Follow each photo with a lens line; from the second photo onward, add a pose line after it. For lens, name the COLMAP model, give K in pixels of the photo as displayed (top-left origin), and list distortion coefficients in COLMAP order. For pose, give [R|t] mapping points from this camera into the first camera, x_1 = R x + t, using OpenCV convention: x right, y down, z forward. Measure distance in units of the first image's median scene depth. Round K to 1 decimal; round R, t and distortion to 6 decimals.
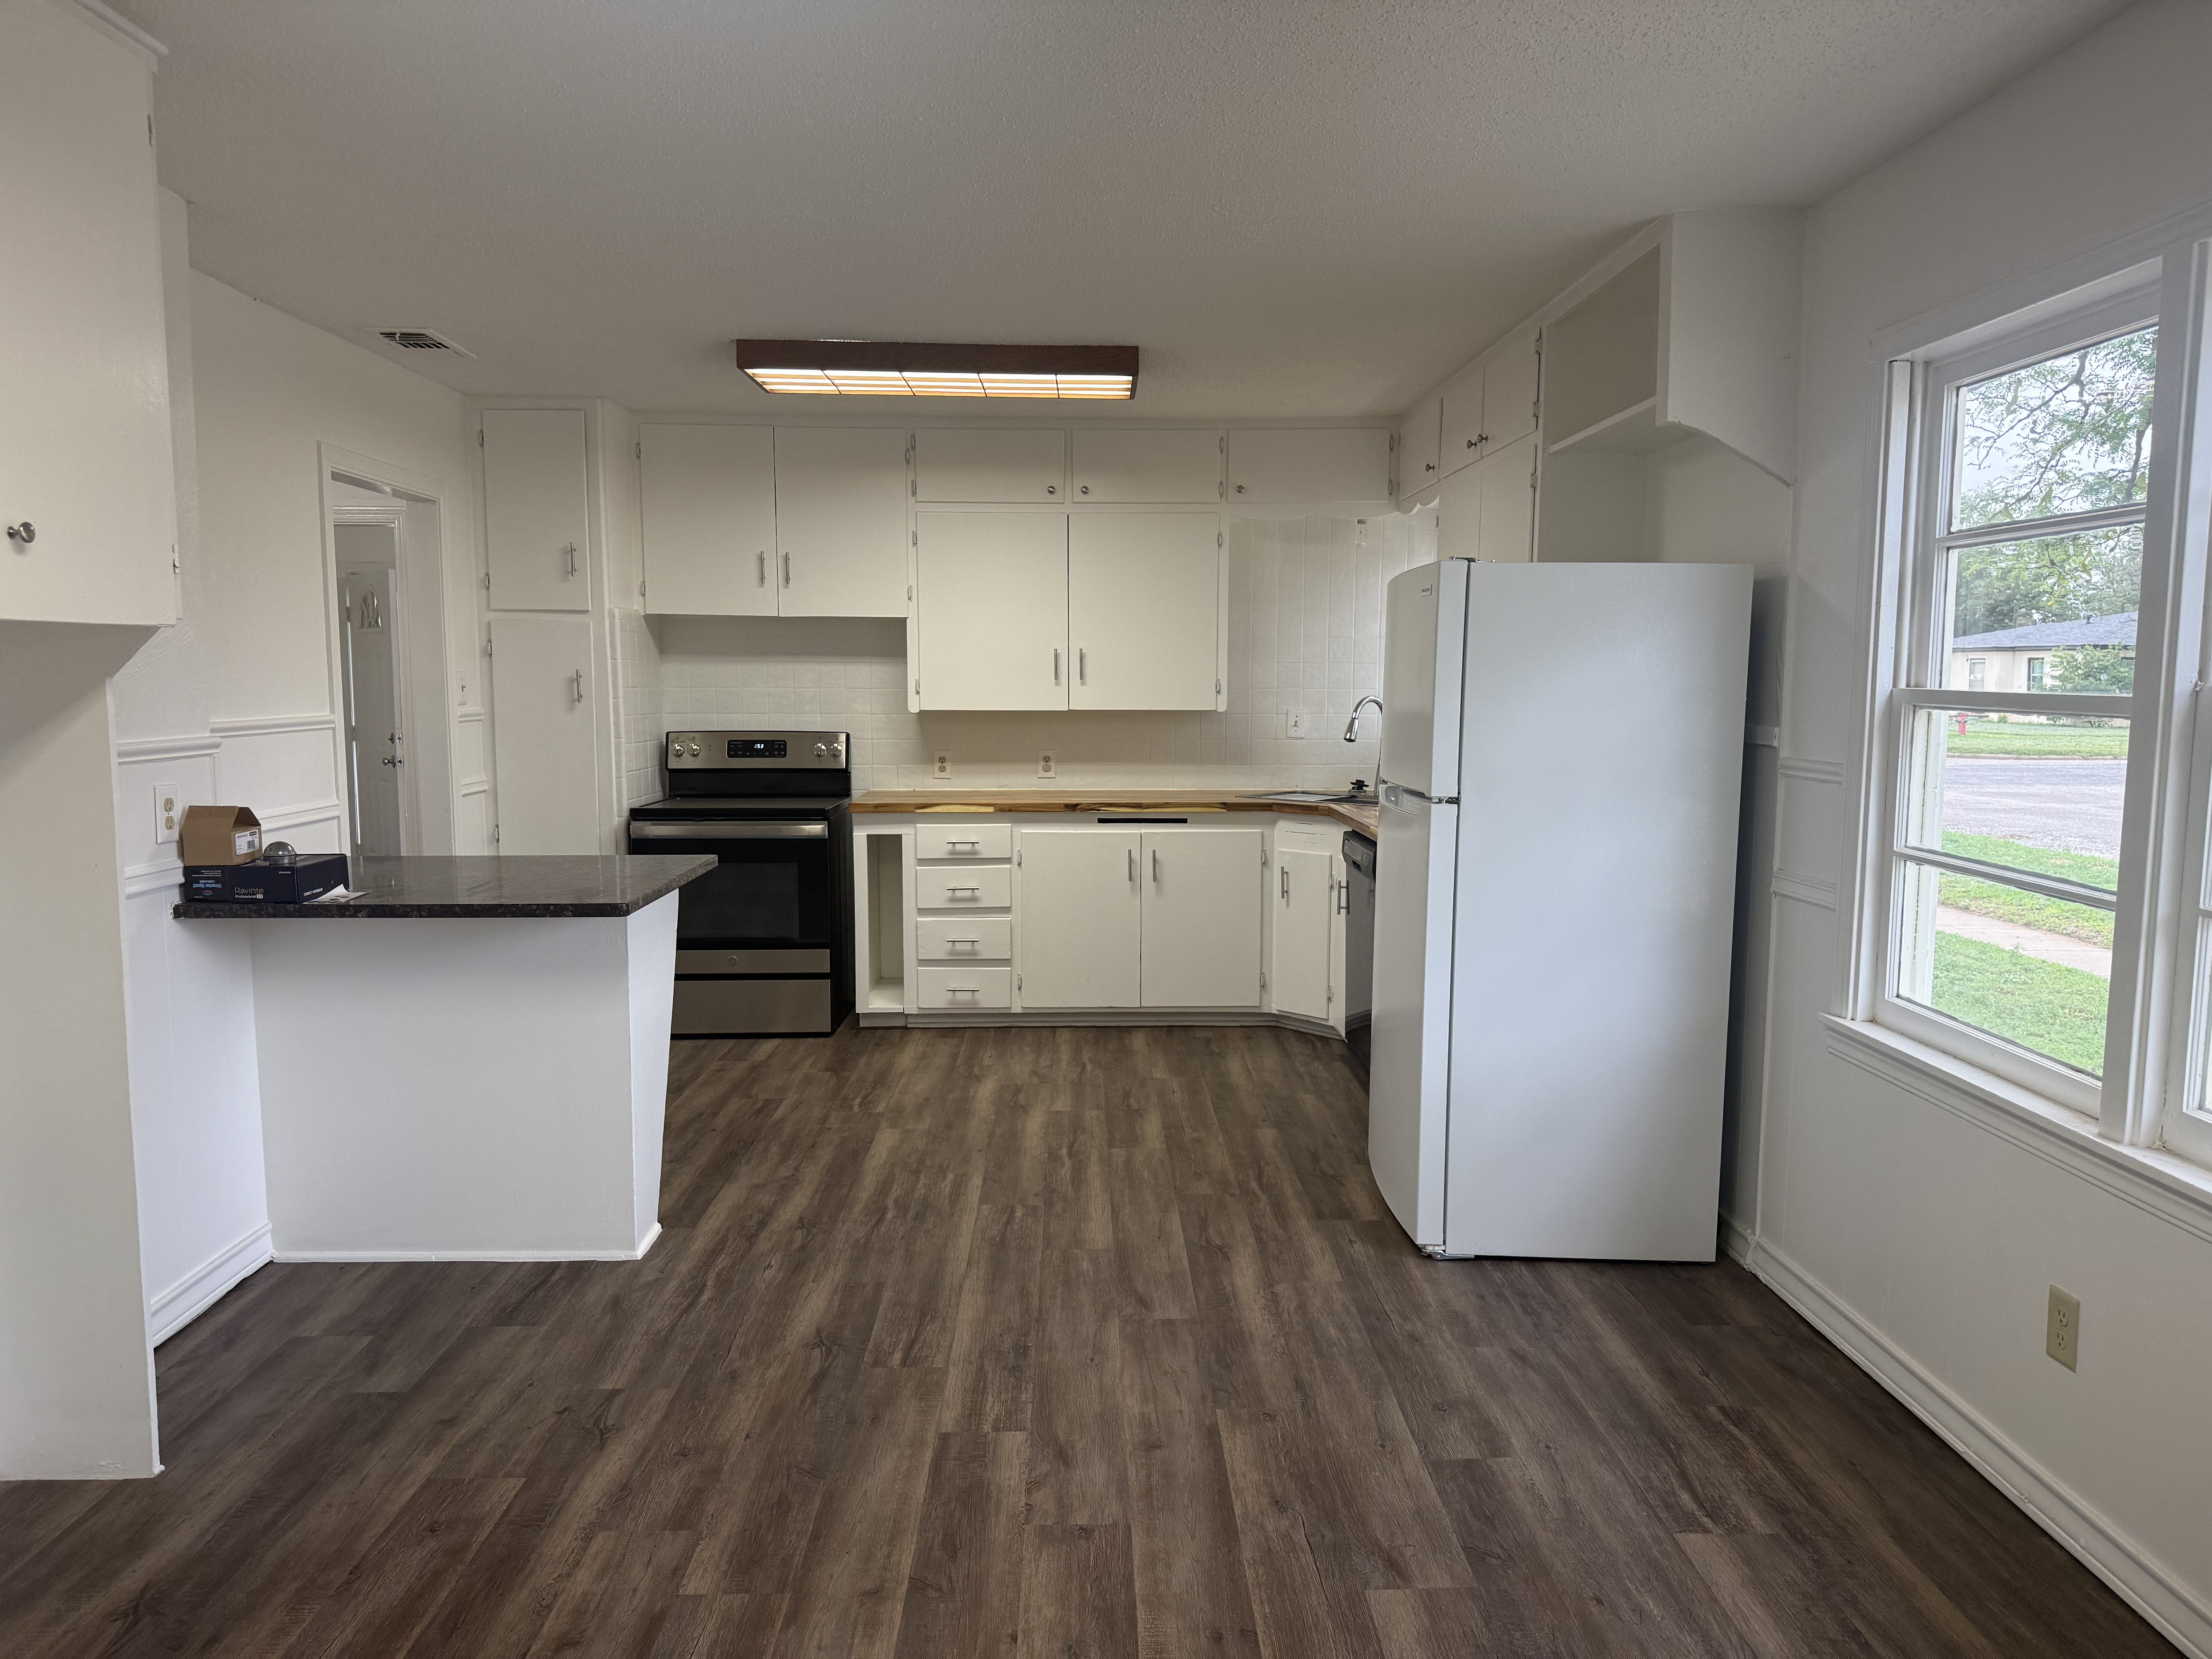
lens RADIAL K [[1513.0, 0, 1111.4], [0, 1513.0, 816.4], [0, 0, 1]] dist [-0.012289, -0.030152]
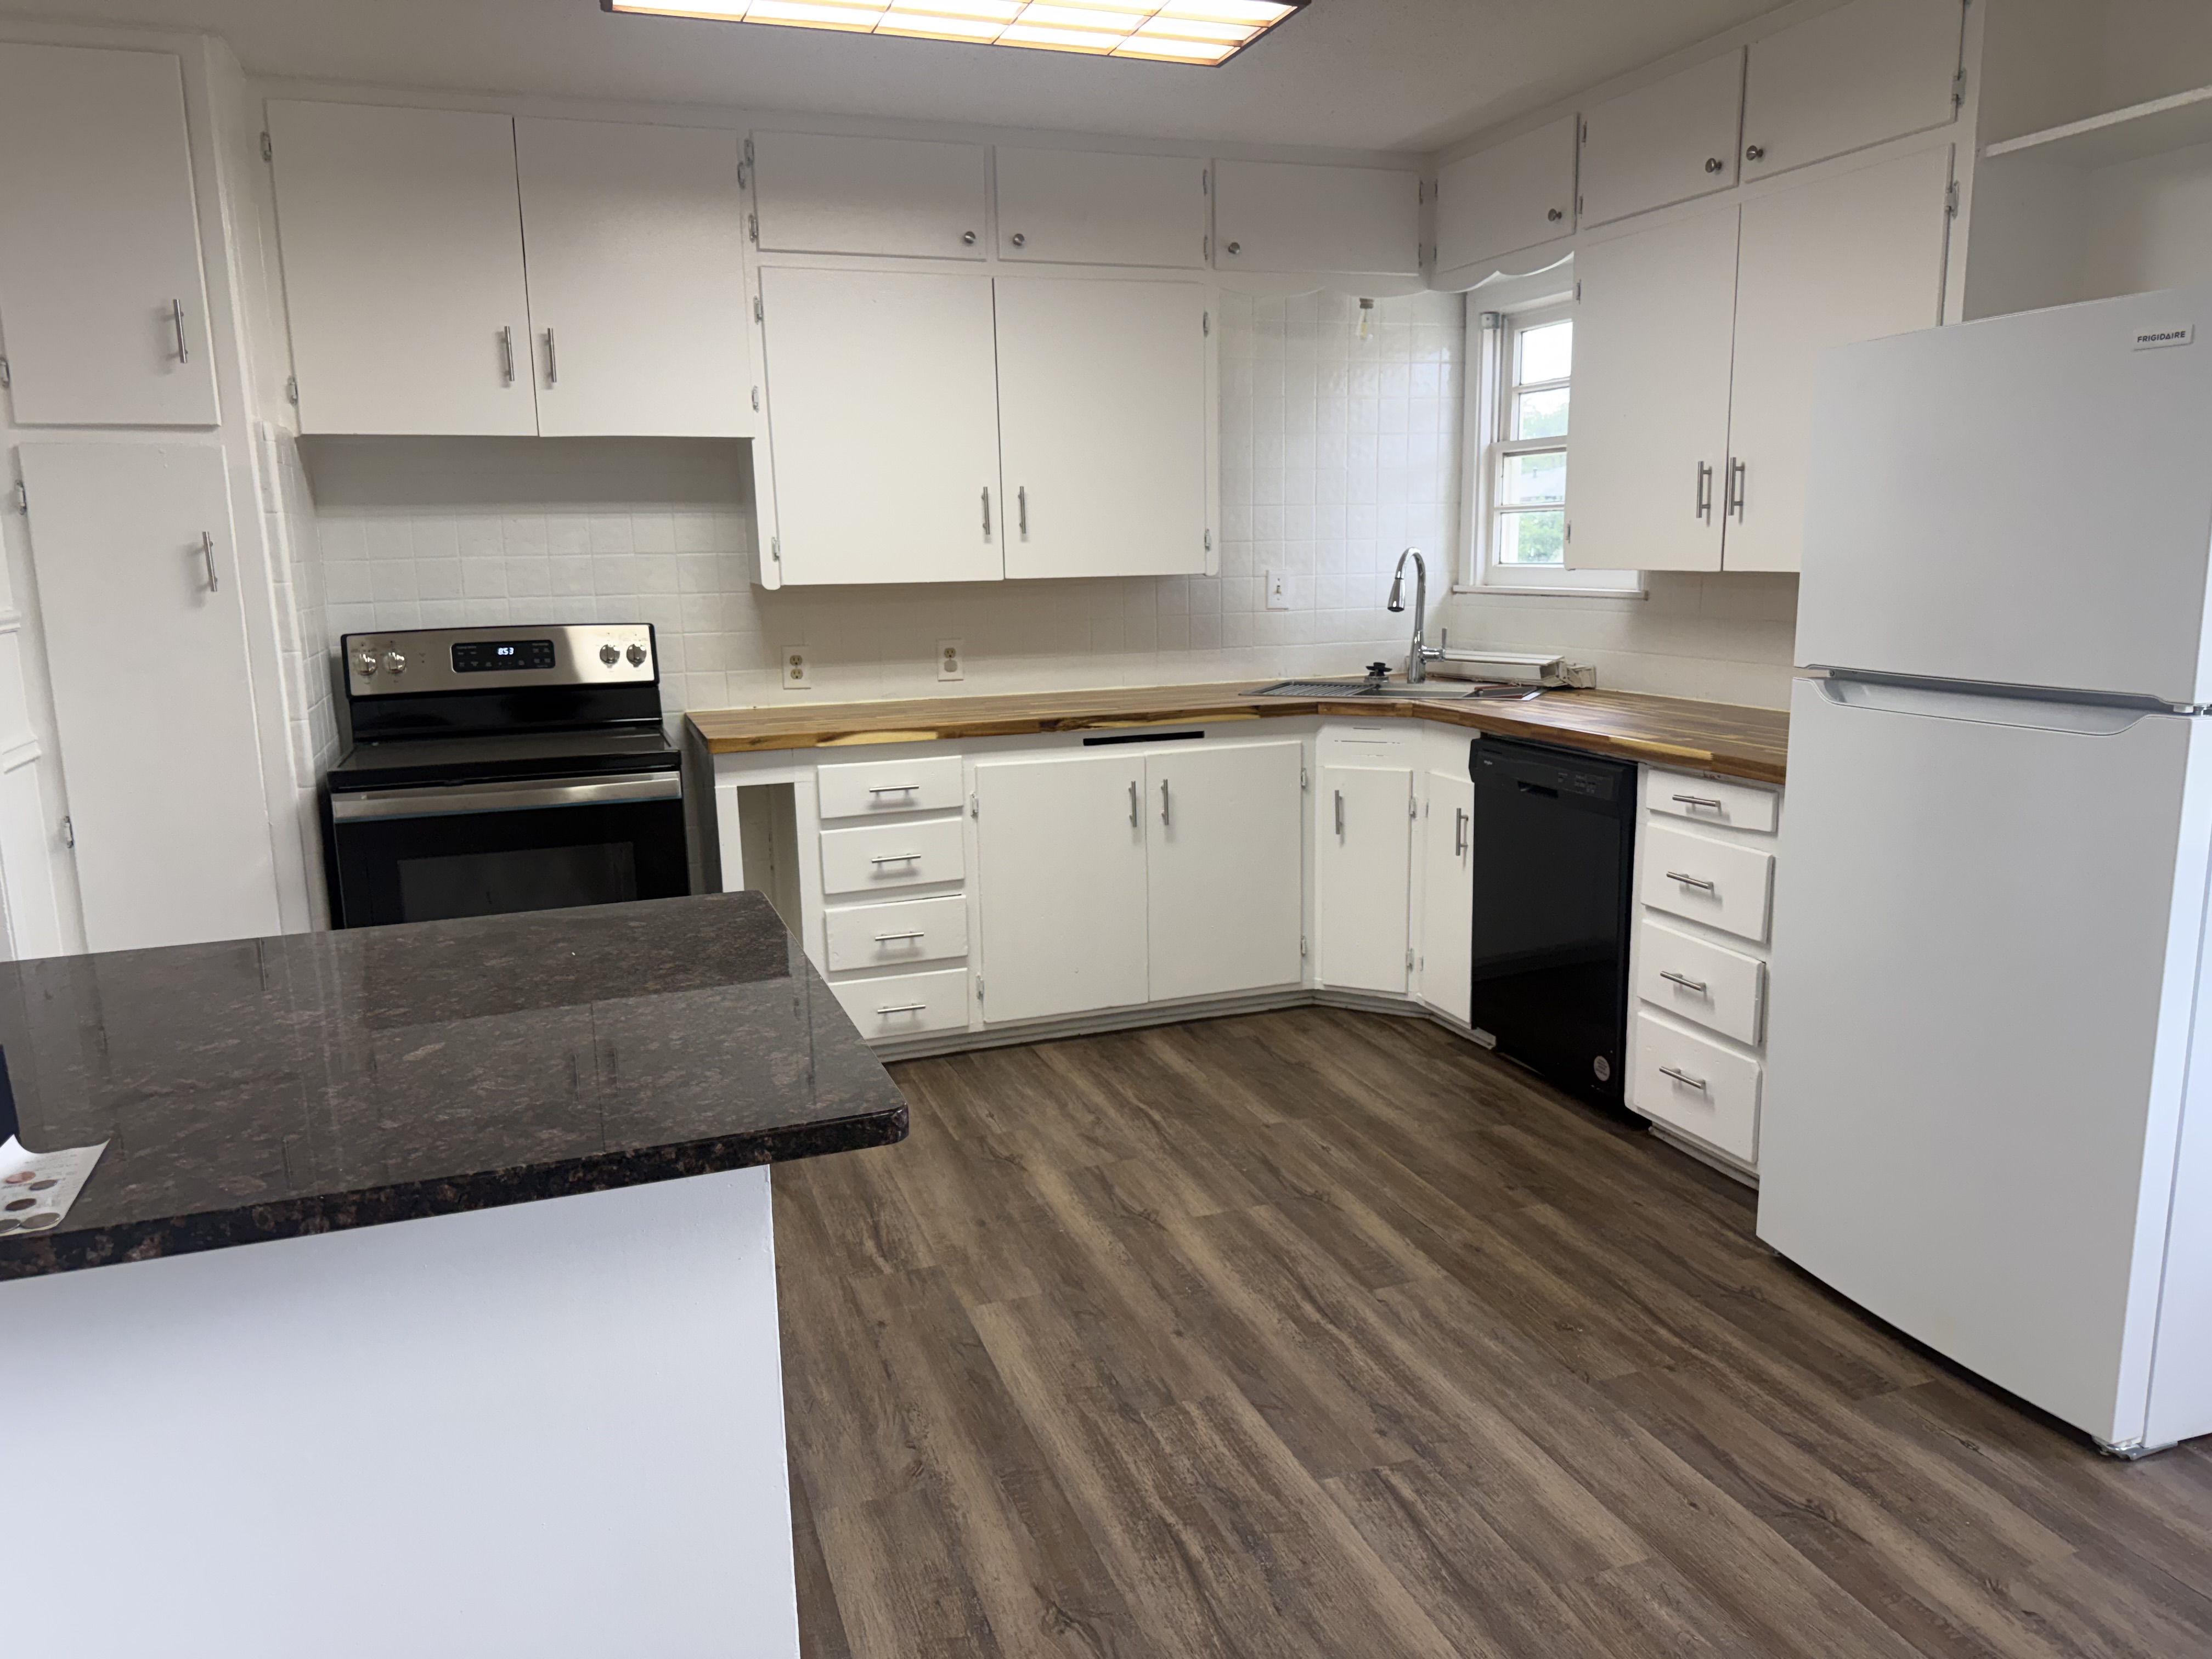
lens RADIAL K [[1513.0, 0, 1107.7], [0, 1513.0, 844.4], [0, 0, 1]] dist [-0.012289, -0.030152]
pose [[0.948982, -0.082005, 0.304481, -0.209730], [0.049375, 0.992325, 0.113373, -0.028069], [-0.311442, -0.092555, 0.945747, 0.352611]]
